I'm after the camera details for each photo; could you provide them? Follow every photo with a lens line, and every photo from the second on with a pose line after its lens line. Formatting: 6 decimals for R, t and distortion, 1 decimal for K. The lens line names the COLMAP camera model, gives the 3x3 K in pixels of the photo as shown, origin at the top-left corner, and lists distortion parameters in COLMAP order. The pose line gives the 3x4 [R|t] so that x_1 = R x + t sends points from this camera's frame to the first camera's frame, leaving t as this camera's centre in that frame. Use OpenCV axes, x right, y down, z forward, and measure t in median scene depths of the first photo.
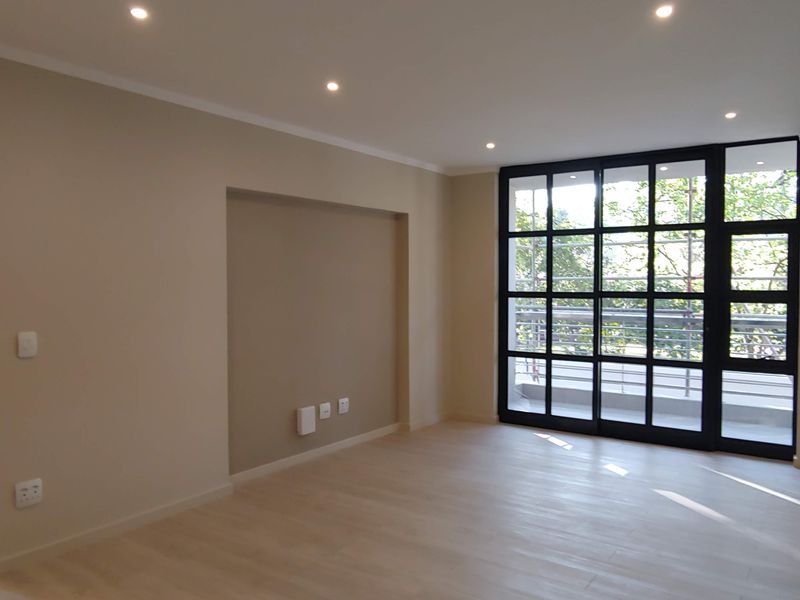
lens RADIAL K [[631.2, 0, 389.2], [0, 631.2, 300.9], [0, 0, 1]] dist [-0.003548, 0.004205]
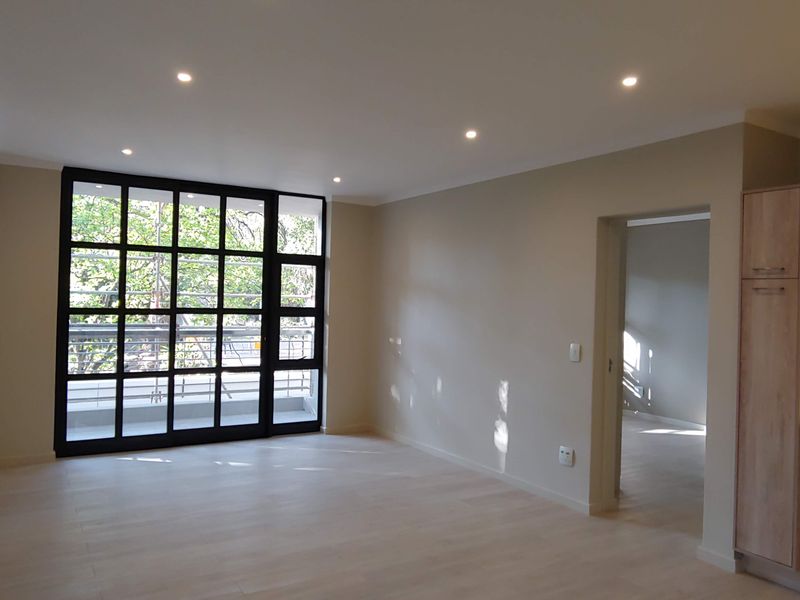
lens RADIAL K [[631.2, 0, 389.2], [0, 631.2, 300.9], [0, 0, 1]] dist [-0.003548, 0.004205]
pose [[0.417133, 0.006628, 0.908821, -0.452158], [0.007506, 0.999914, -0.010737, -0.012117], [-0.908814, 0.011300, 0.417048, 0.235819]]
